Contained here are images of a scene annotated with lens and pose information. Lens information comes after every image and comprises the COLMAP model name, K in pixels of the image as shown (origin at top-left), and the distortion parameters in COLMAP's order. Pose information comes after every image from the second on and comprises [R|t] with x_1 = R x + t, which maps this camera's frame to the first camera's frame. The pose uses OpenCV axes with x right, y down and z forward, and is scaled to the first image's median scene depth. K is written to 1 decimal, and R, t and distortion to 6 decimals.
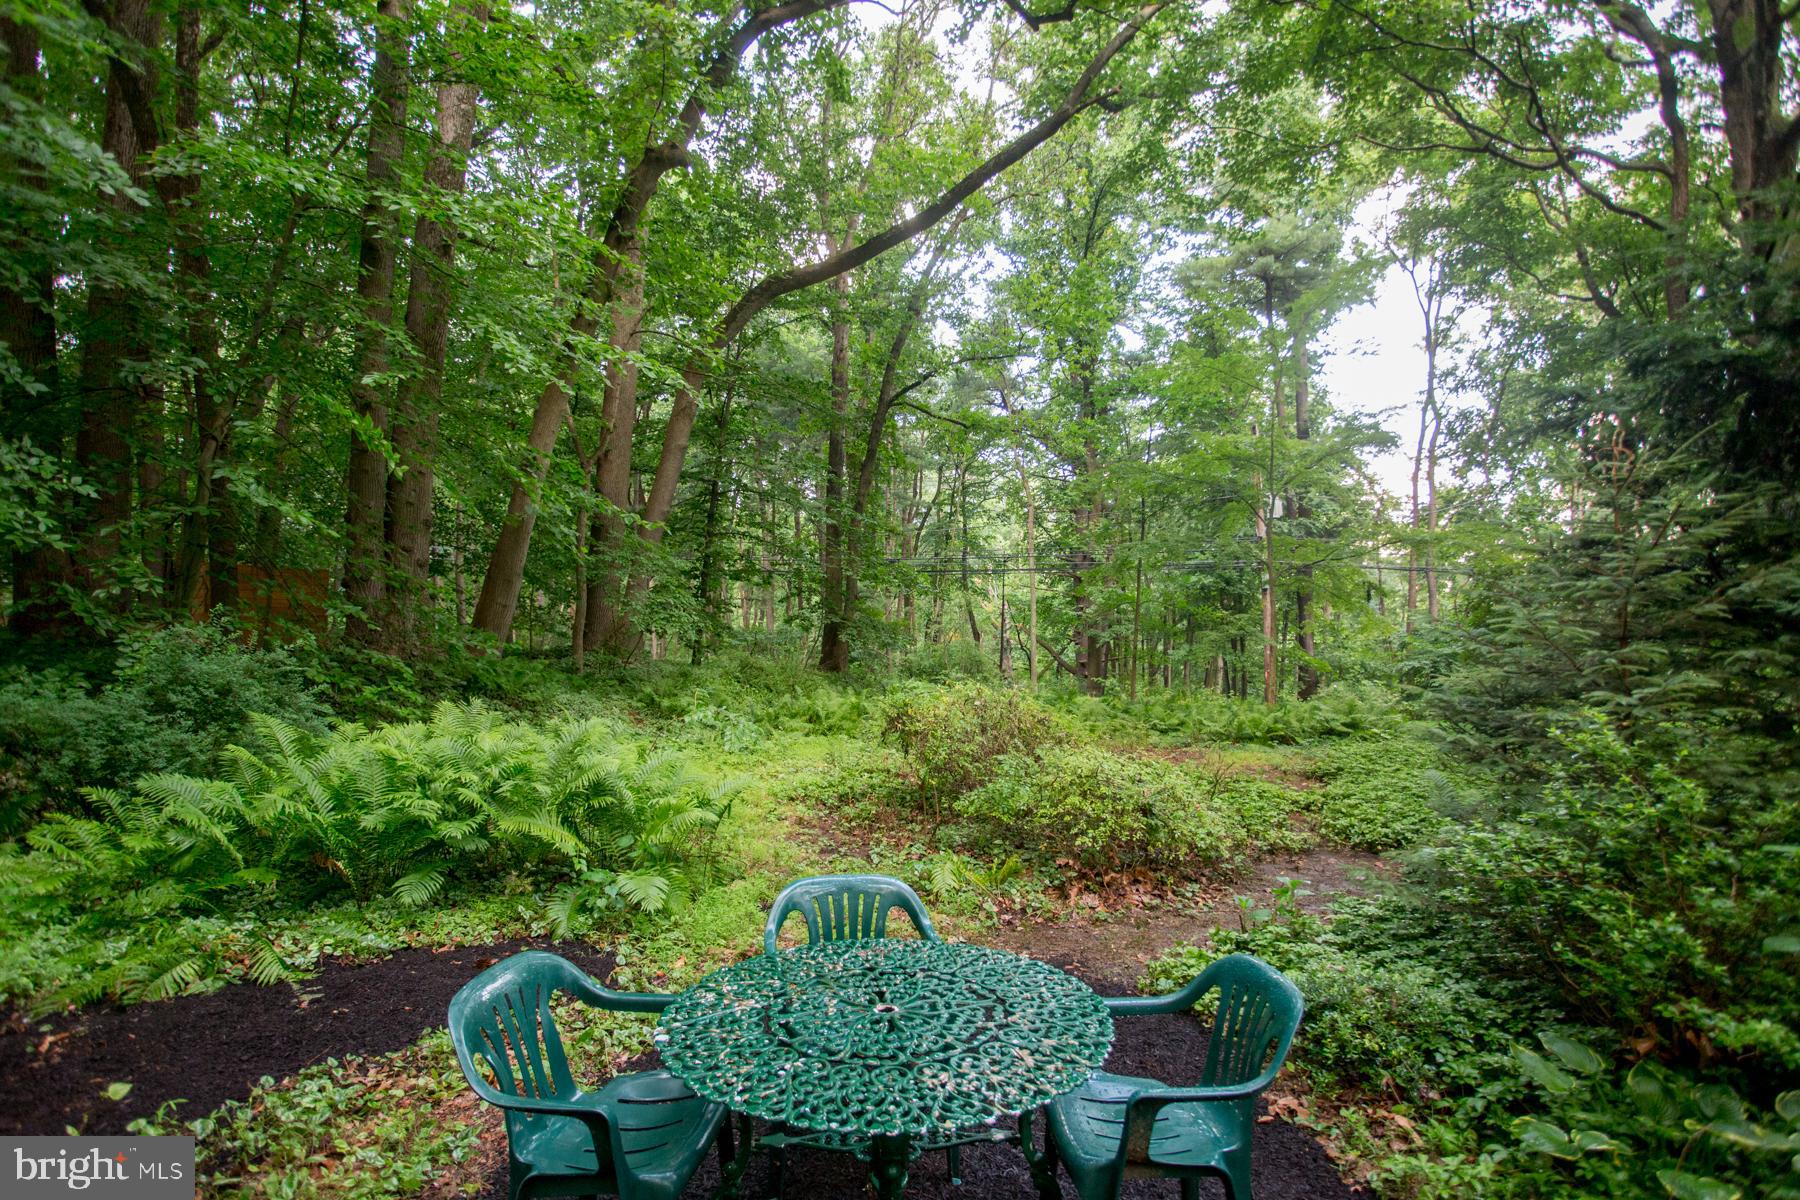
lens RADIAL K [[869.5, 0, 911.4], [0, 869.5, 597.1], [0, 0, 1]] dist [-0.062230, 0.025341]
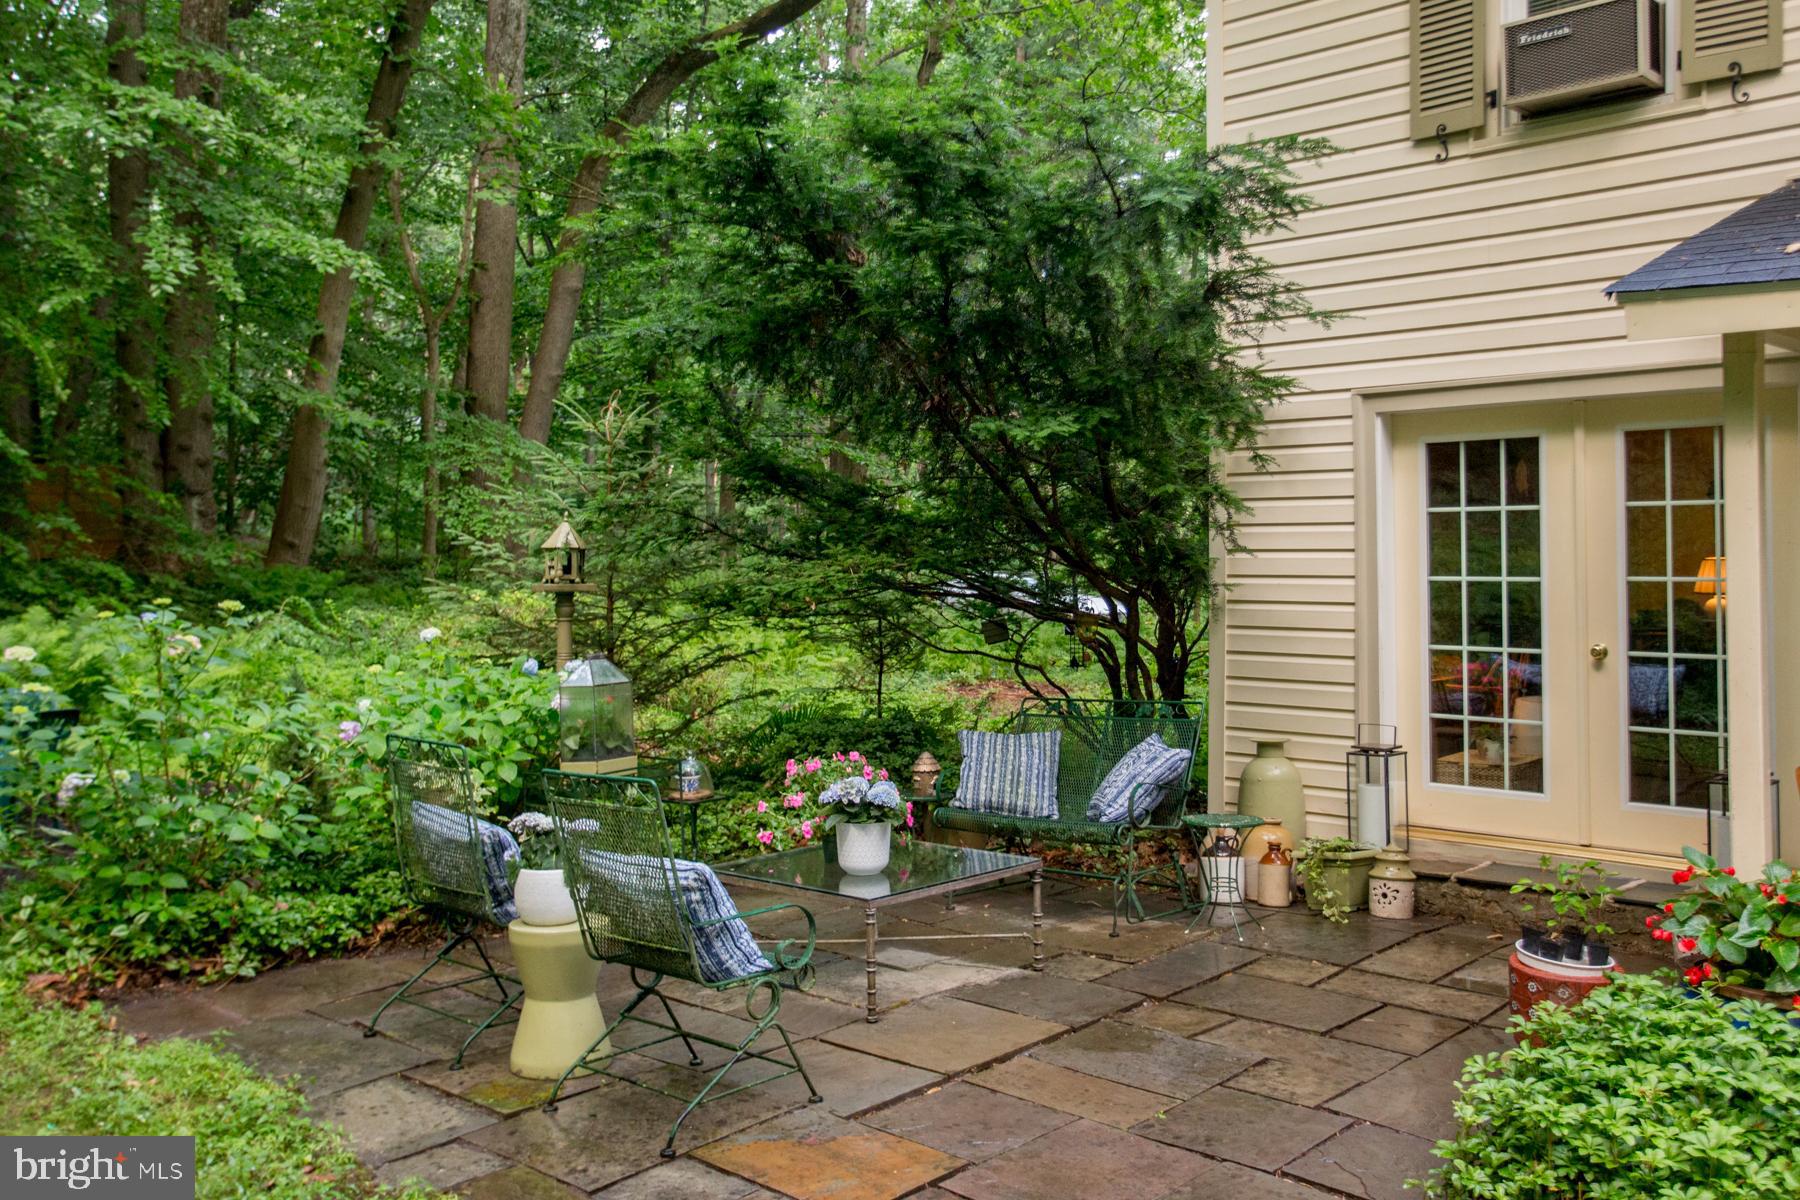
lens RADIAL K [[1540.1, 0, 917.5], [0, 1540.1, 545.6], [0, 0, 1]] dist [-0.034980, 0.067991]
pose [[0.962178, -0.005990, -0.272356, 1.311533], [0.021179, 0.998377, 0.052862, -0.052424], [0.271597, -0.056630, 0.960743, -0.774433]]
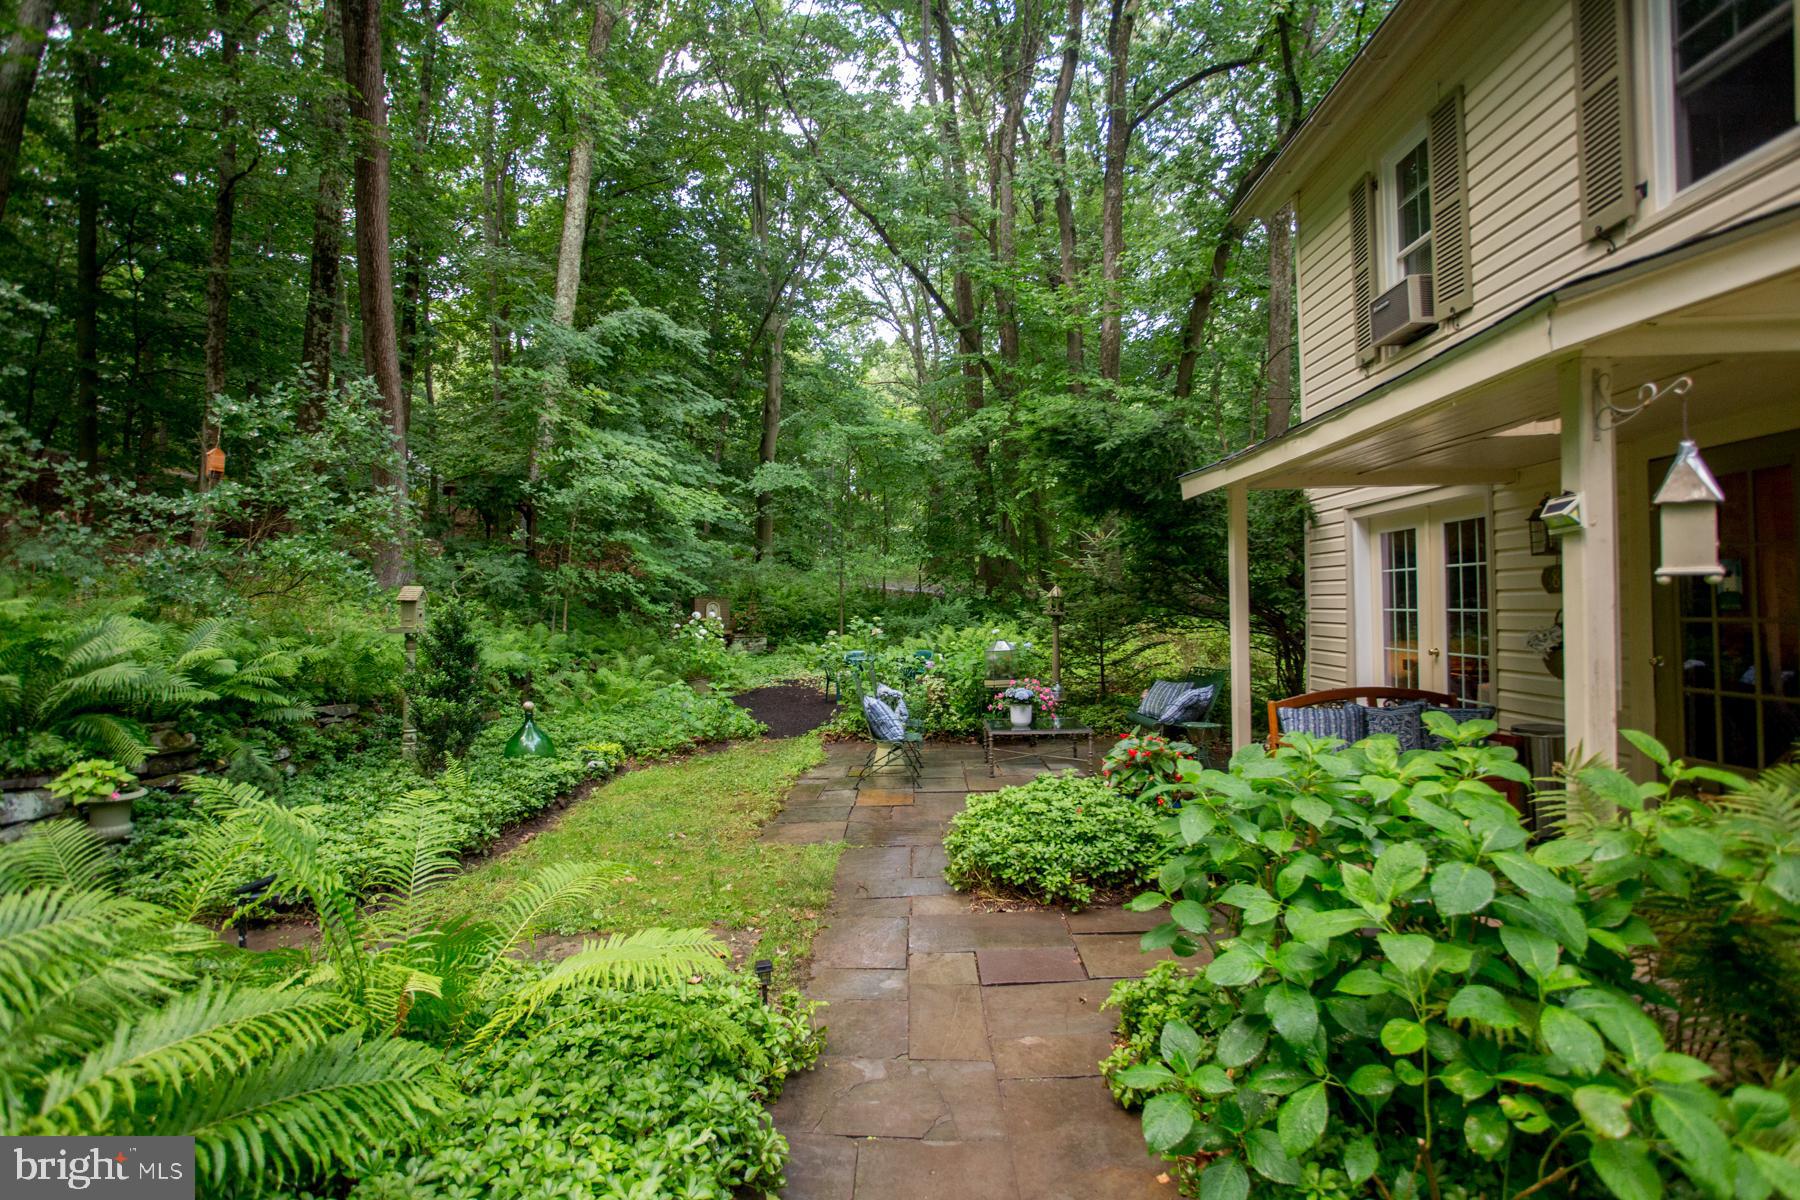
lens RADIAL K [[869.5, 0, 903.9], [0, 869.5, 598.2], [0, 0, 1]] dist [-0.062230, 0.025341]
pose [[0.435195, -0.013540, -0.900234, 2.178358], [0.068390, 0.997495, 0.018059, -0.037300], [0.897735, -0.069427, 0.435031, -0.619529]]
